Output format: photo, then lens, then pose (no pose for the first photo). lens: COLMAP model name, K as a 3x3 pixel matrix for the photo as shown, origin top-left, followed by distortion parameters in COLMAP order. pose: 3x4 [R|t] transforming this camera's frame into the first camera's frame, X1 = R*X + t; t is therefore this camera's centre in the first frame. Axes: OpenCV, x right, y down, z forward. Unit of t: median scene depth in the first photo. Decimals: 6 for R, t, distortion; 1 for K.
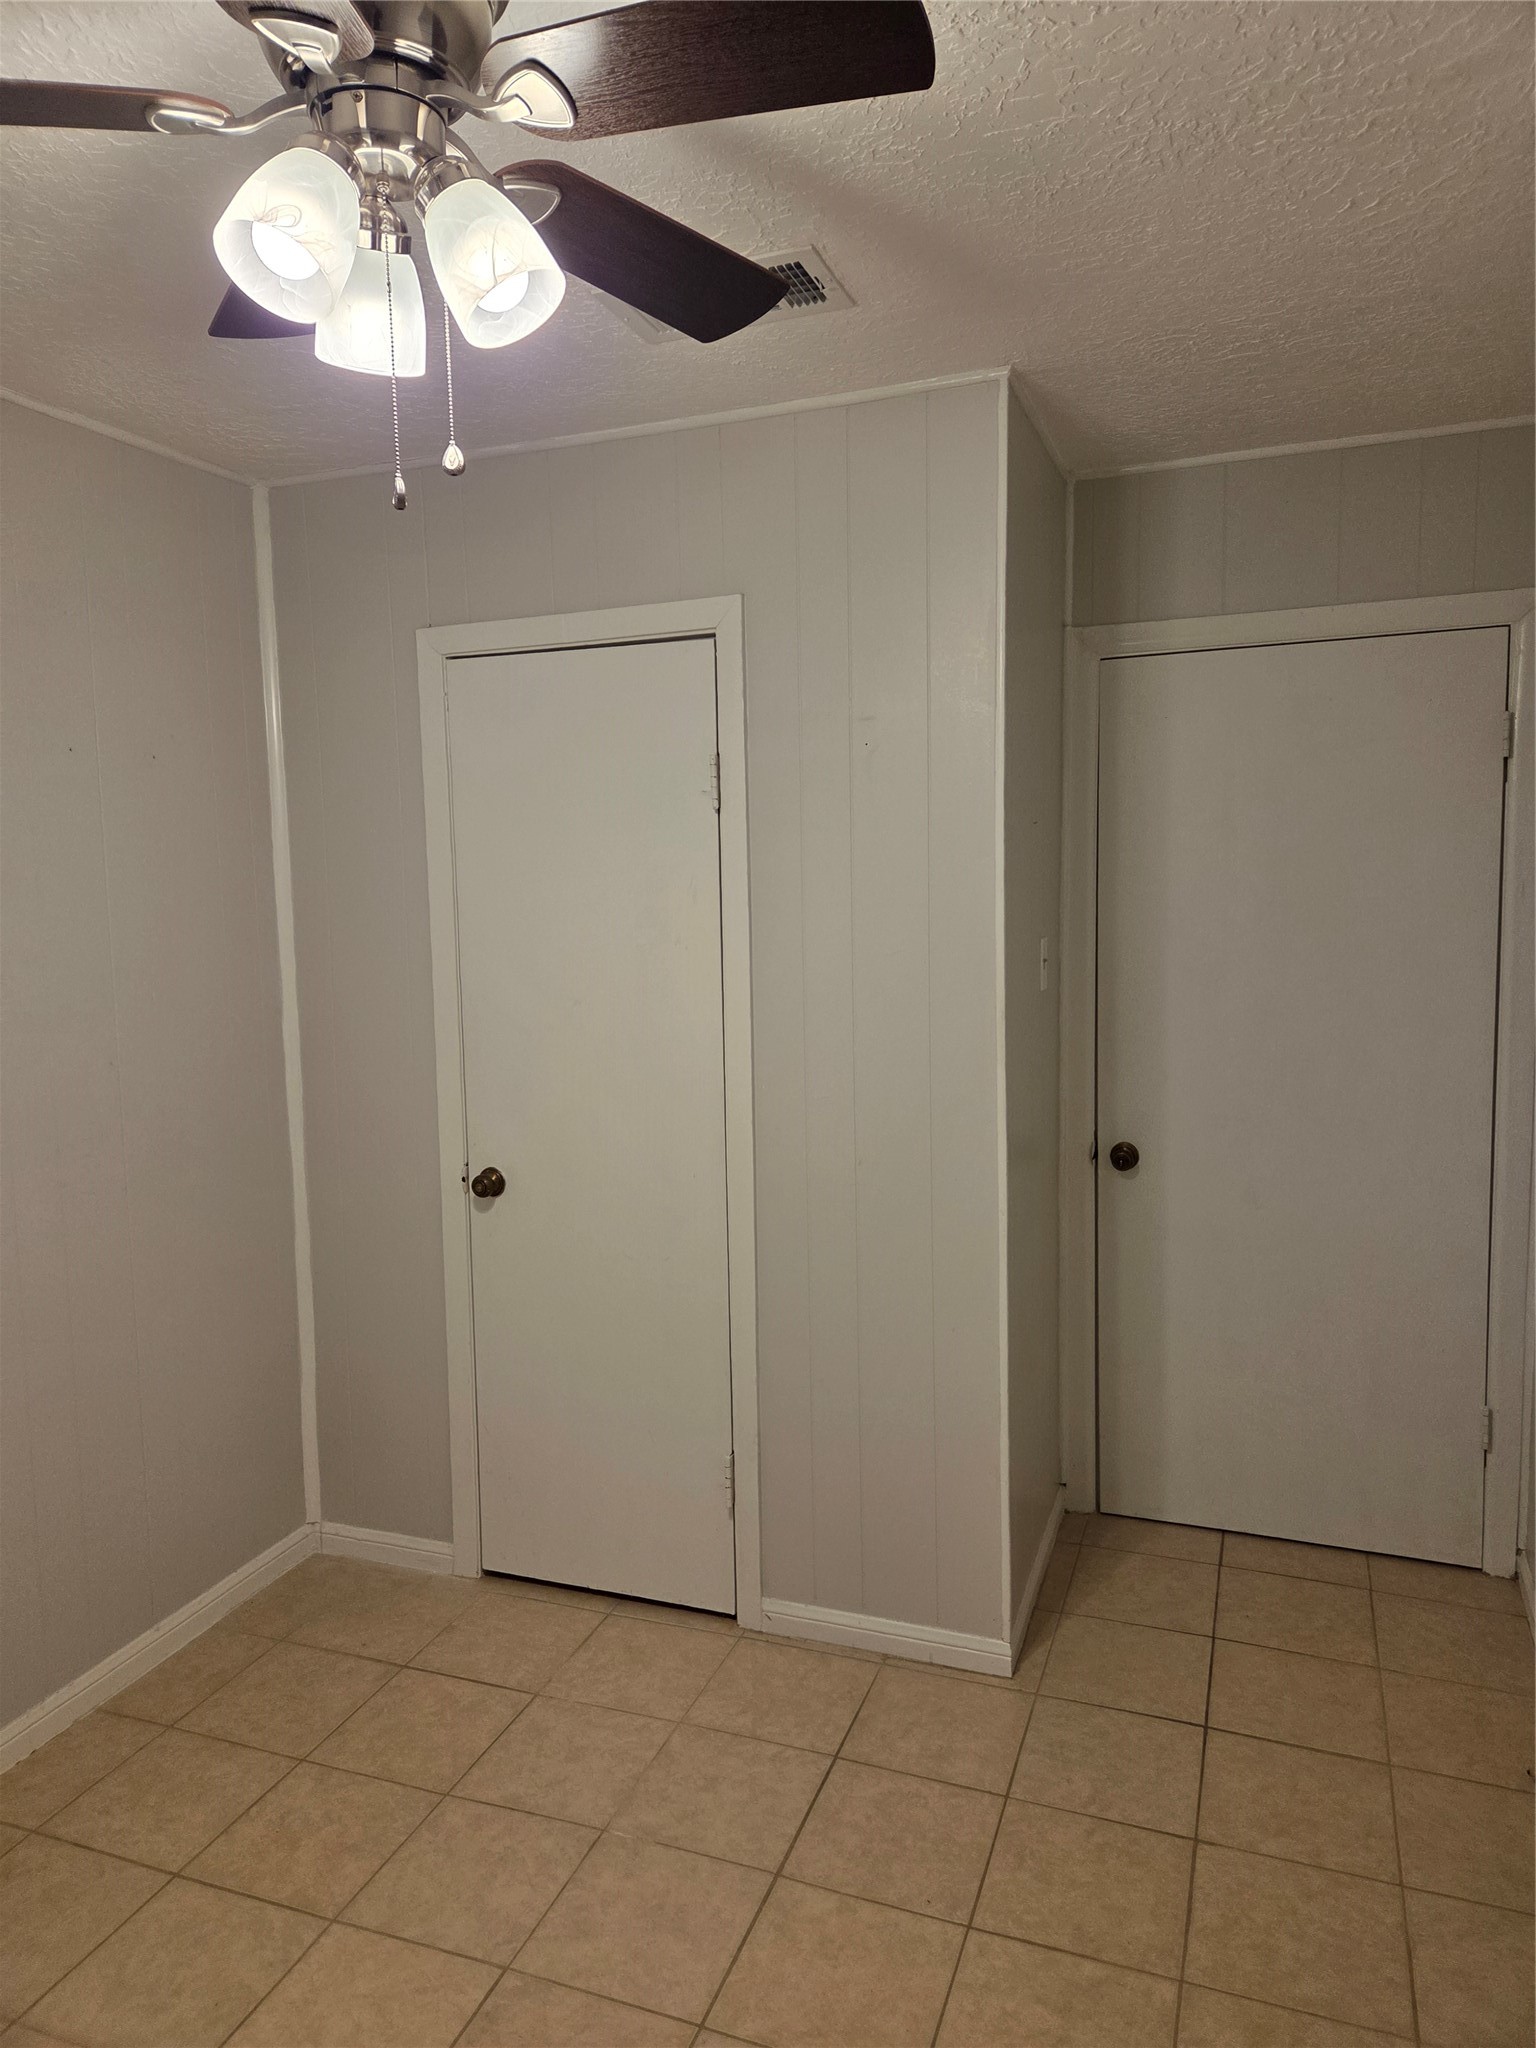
lens RADIAL K [[1400.9, 0, 735.8], [0, 1400.9, 992.1], [0, 0, 1]] dist [0.061477, -0.048824]
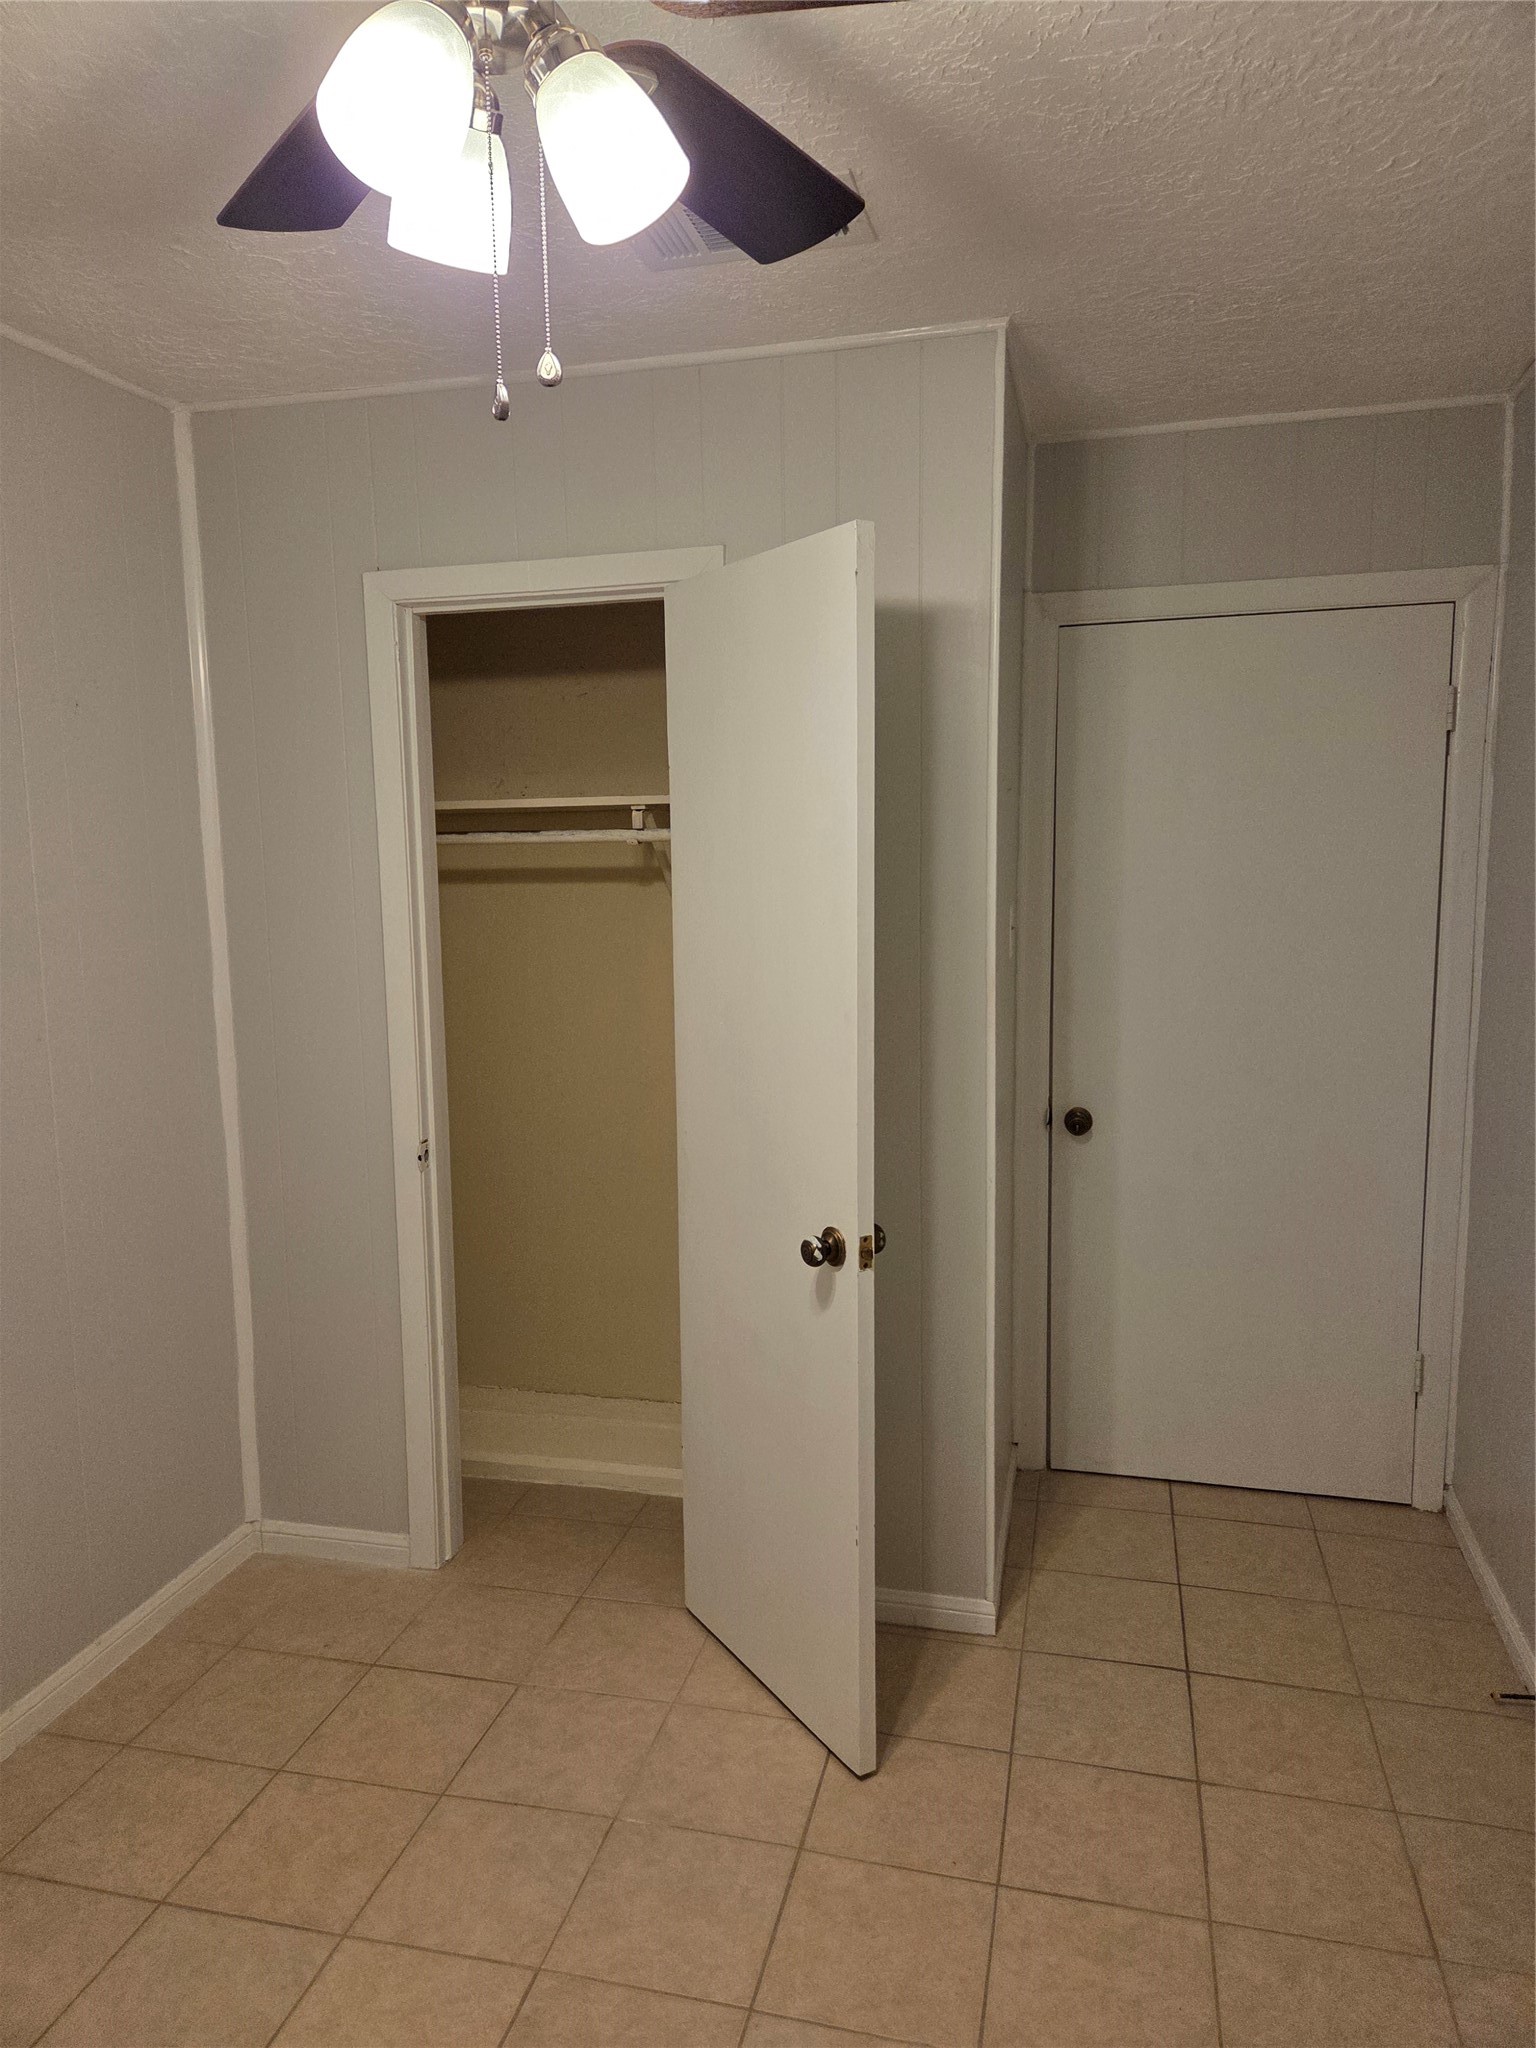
lens RADIAL K [[1400.9, 0, 769.9], [0, 1400.9, 1009.2], [0, 0, 1]] dist [0.061477, -0.048824]
pose [[0.992179, -0.008069, 0.124561, -0.096487], [0.004201, 0.999502, 0.031288, 0.004450], [-0.124751, -0.030520, 0.991719, 0.034589]]
